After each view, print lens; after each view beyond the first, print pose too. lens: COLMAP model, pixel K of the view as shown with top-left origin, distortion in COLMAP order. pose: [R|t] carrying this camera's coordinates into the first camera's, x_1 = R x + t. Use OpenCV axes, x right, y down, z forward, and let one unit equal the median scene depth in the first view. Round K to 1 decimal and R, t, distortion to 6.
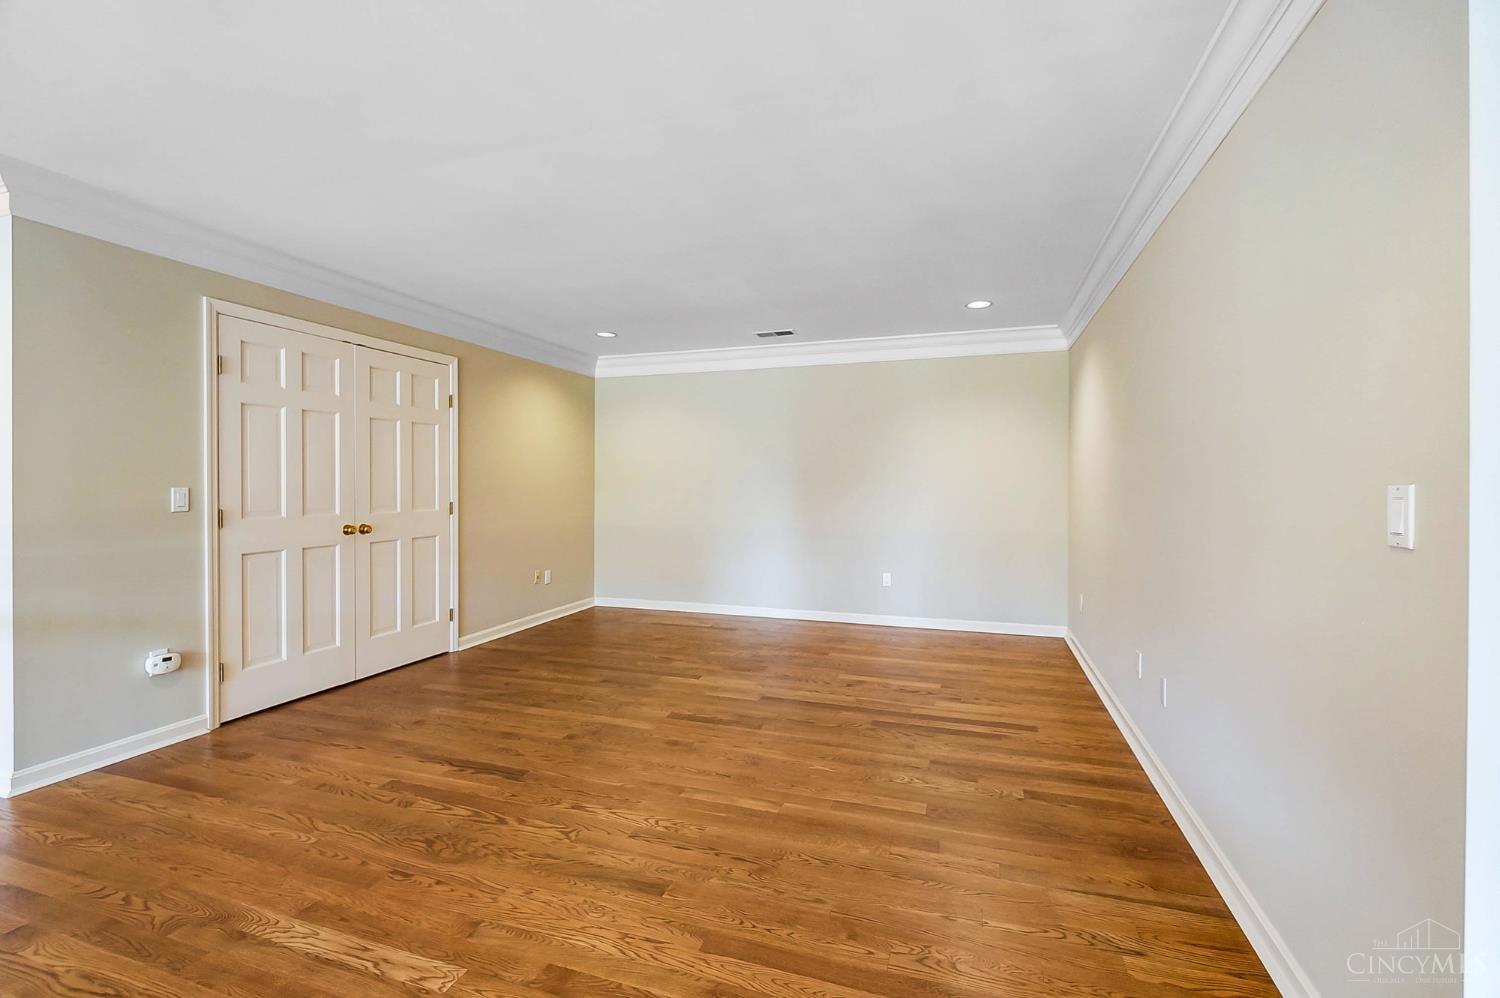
lens RADIAL K [[652.7, 0, 746.0], [0, 652.7, 488.8], [0, 0, 1]] dist [-0.003383, -0.000682]
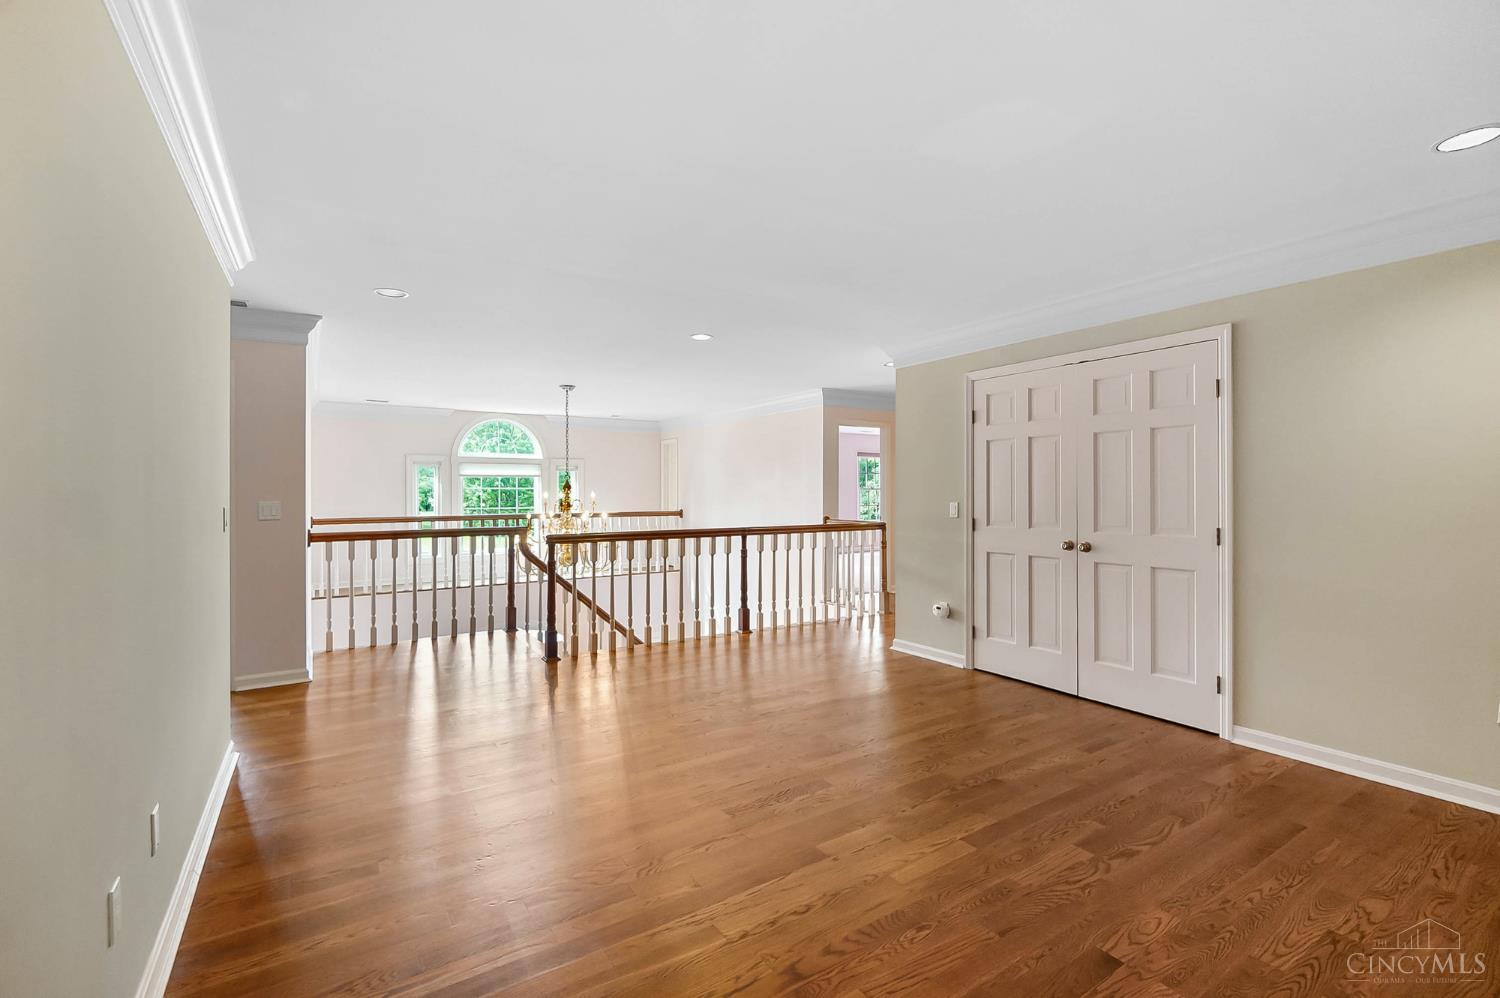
lens RADIAL K [[652.7, 0, 745.7], [0, 652.7, 498.4], [0, 0, 1]] dist [-0.003383, -0.000682]
pose [[-0.622616, 0.009137, -0.782474, 0.549733], [-0.003101, 0.999895, 0.014144, -0.026866], [0.782522, 0.011233, -0.622522, 1.318263]]
